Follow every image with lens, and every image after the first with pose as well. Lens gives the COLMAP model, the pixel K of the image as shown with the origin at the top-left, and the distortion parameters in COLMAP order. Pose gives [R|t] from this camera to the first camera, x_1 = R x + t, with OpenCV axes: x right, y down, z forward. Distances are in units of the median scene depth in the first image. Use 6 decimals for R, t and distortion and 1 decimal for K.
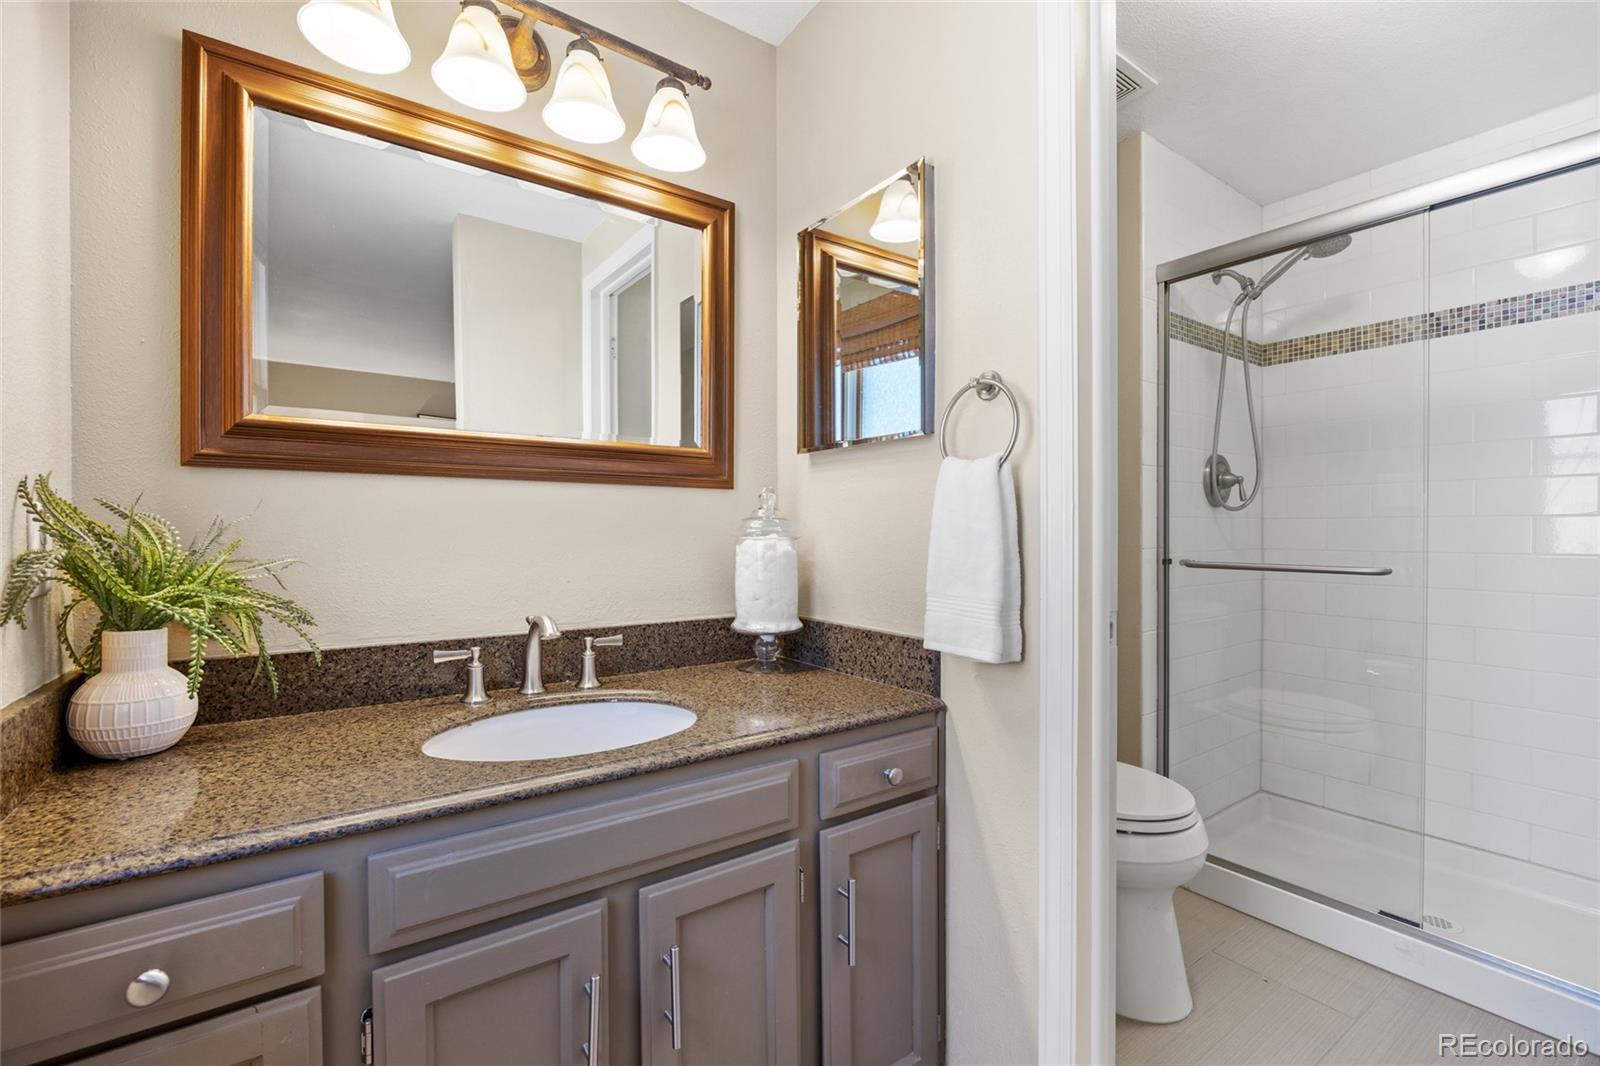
lens RADIAL K [[715.7, 0, 797.5], [0, 715.7, 534.6], [0, 0, 1]] dist [-0.000552, 0.000986]
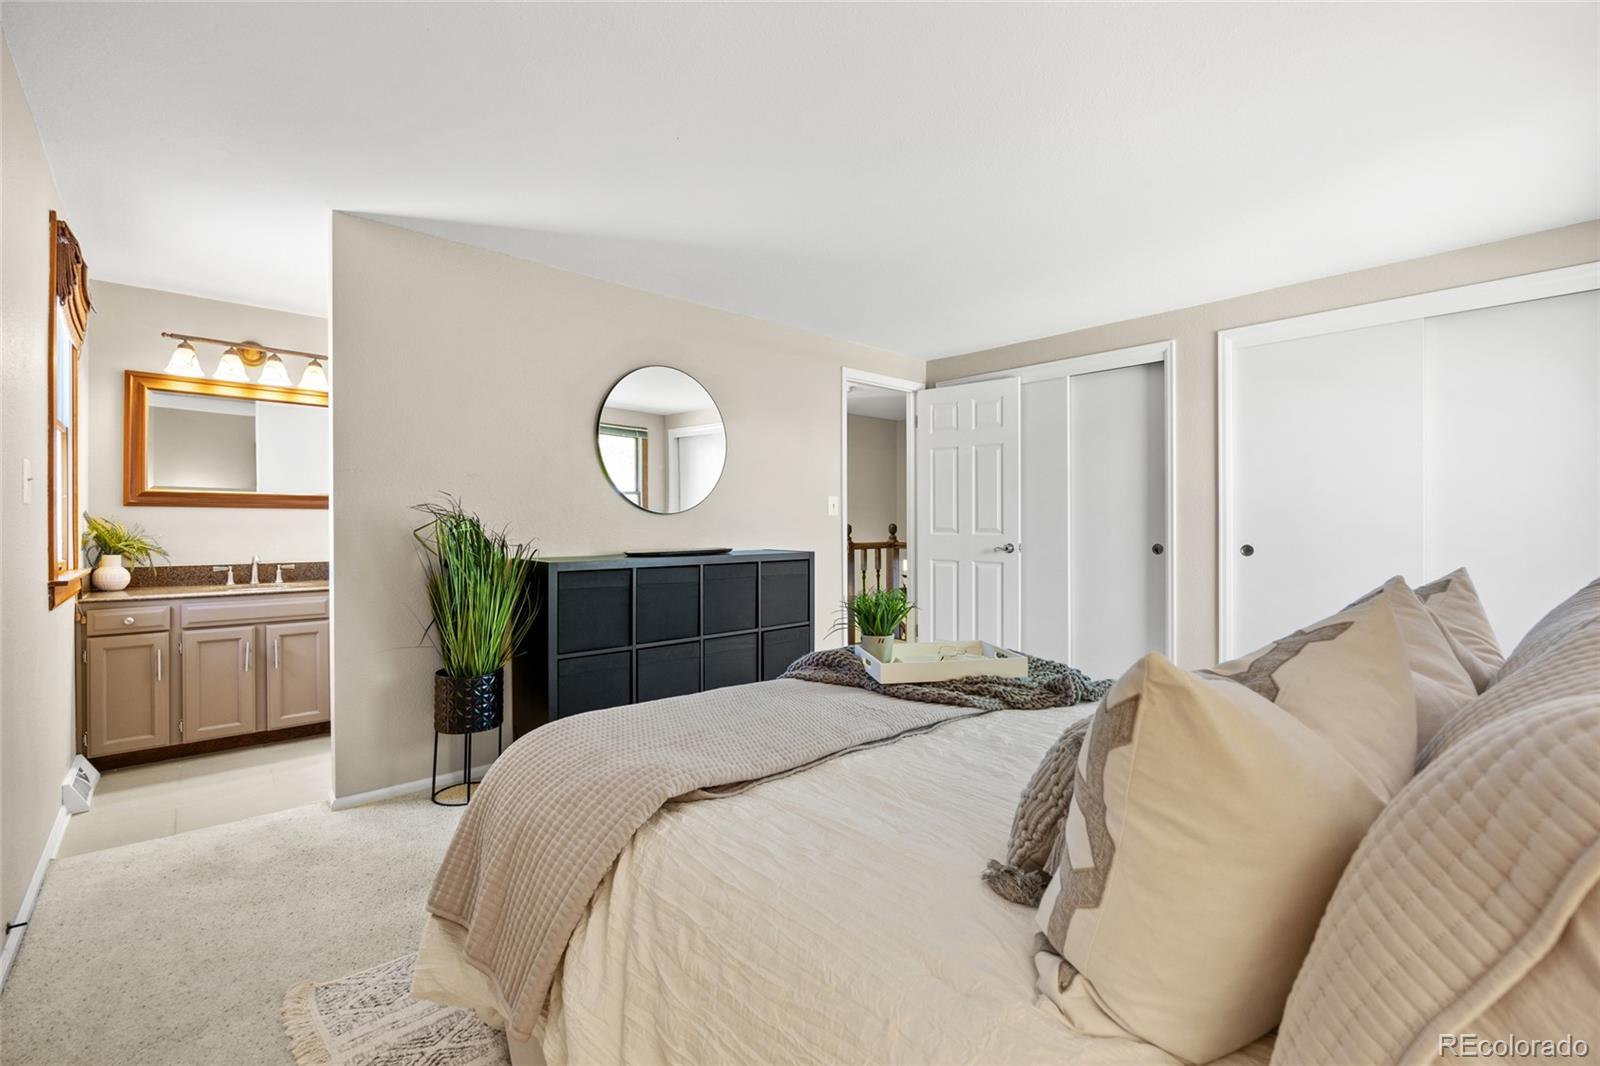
lens RADIAL K [[715.7, 0, 805.3], [0, 715.7, 526.1], [0, 0, 1]] dist [-0.000552, 0.000986]
pose [[0.992486, 0.002442, 0.122332, 1.749151], [-0.001950, 0.999990, -0.004141, 0.000322], [-0.122341, 0.003872, 0.992481, -2.515062]]
